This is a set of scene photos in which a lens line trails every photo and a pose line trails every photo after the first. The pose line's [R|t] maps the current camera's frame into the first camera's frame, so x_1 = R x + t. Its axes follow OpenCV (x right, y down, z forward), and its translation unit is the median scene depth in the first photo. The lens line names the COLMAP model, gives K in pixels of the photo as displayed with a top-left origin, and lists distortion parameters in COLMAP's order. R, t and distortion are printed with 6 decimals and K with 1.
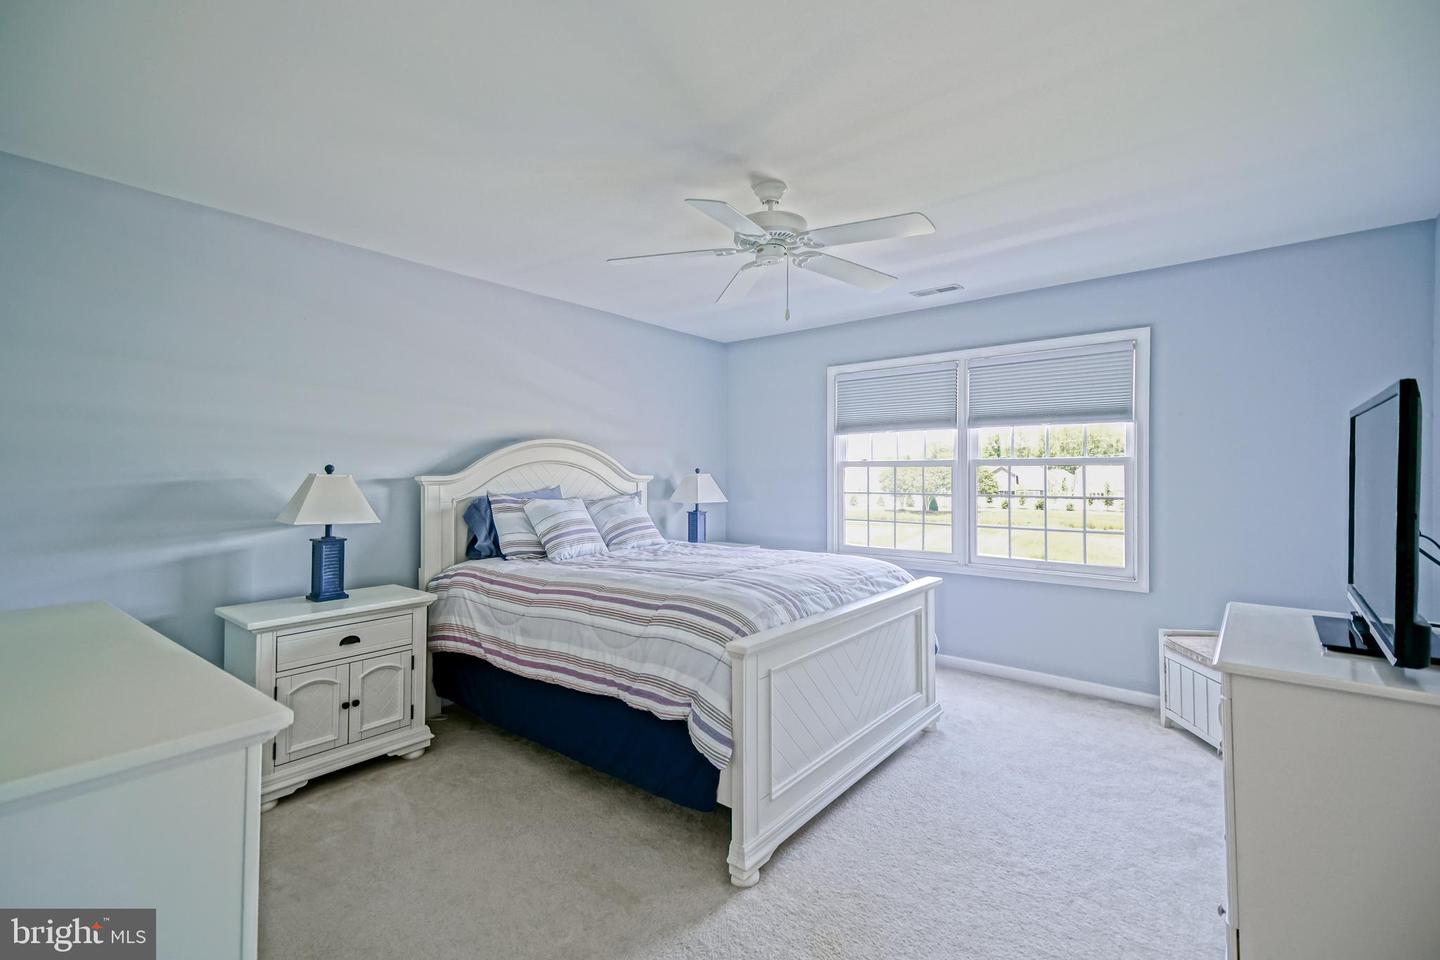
lens RADIAL K [[639.8, 0, 705.8], [0, 639.8, 472.6], [0, 0, 1]] dist [0.028633, 0.000044]
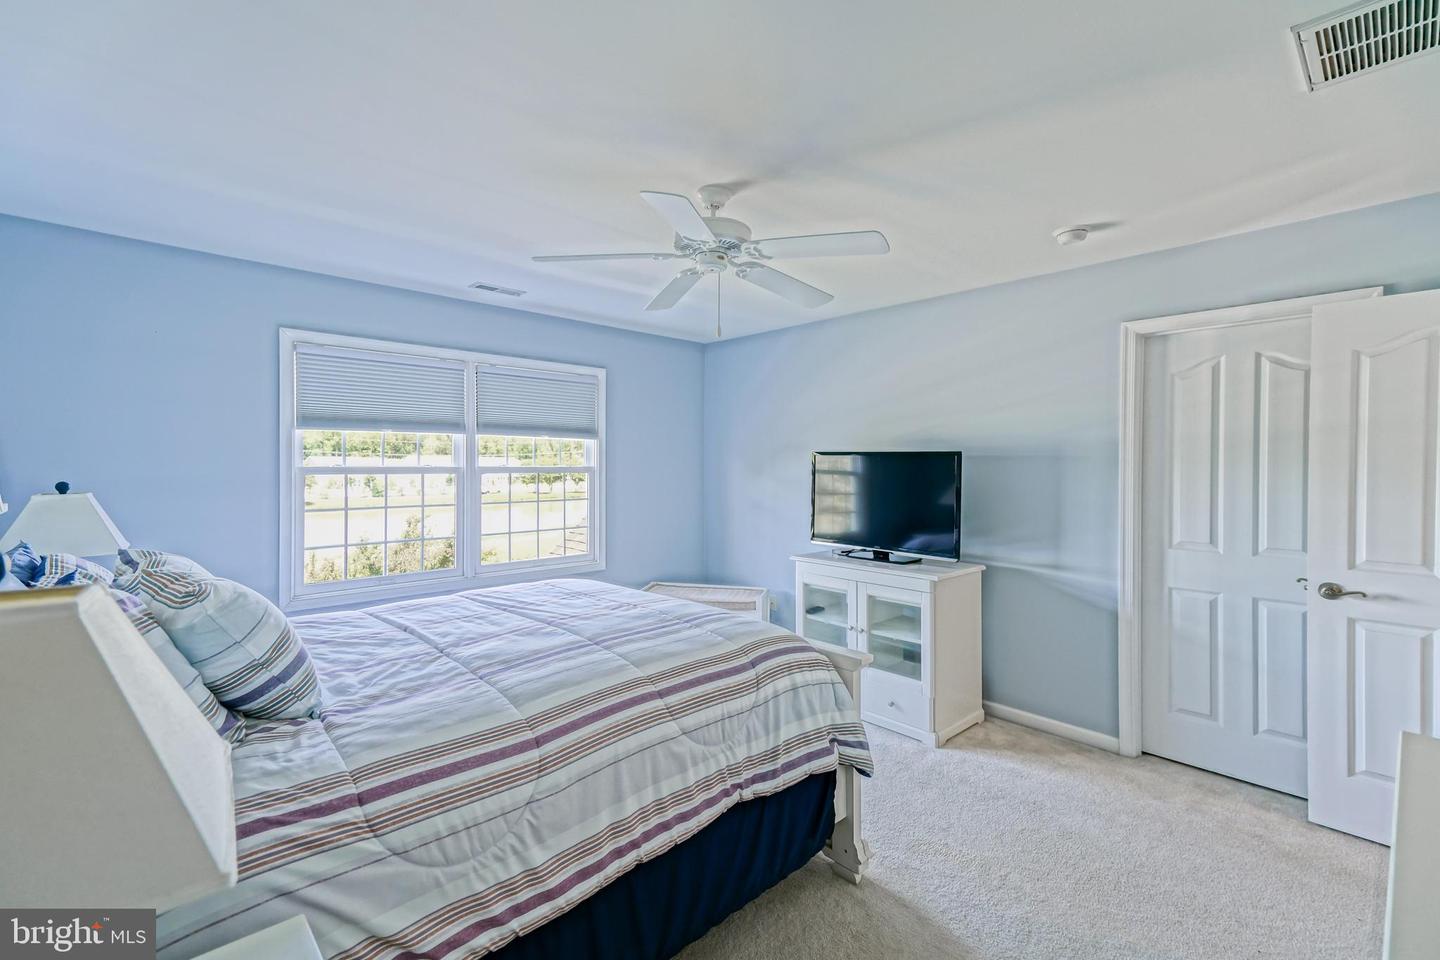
lens RADIAL K [[639.8, 0, 705.8], [0, 639.8, 472.6], [0, 0, 1]] dist [0.028633, 0.000044]
pose [[0.129785, -0.009663, 0.991495, -0.572800], [-0.005205, 0.999932, 0.010426, -0.027304], [-0.991529, -0.006514, 0.129726, 0.611423]]
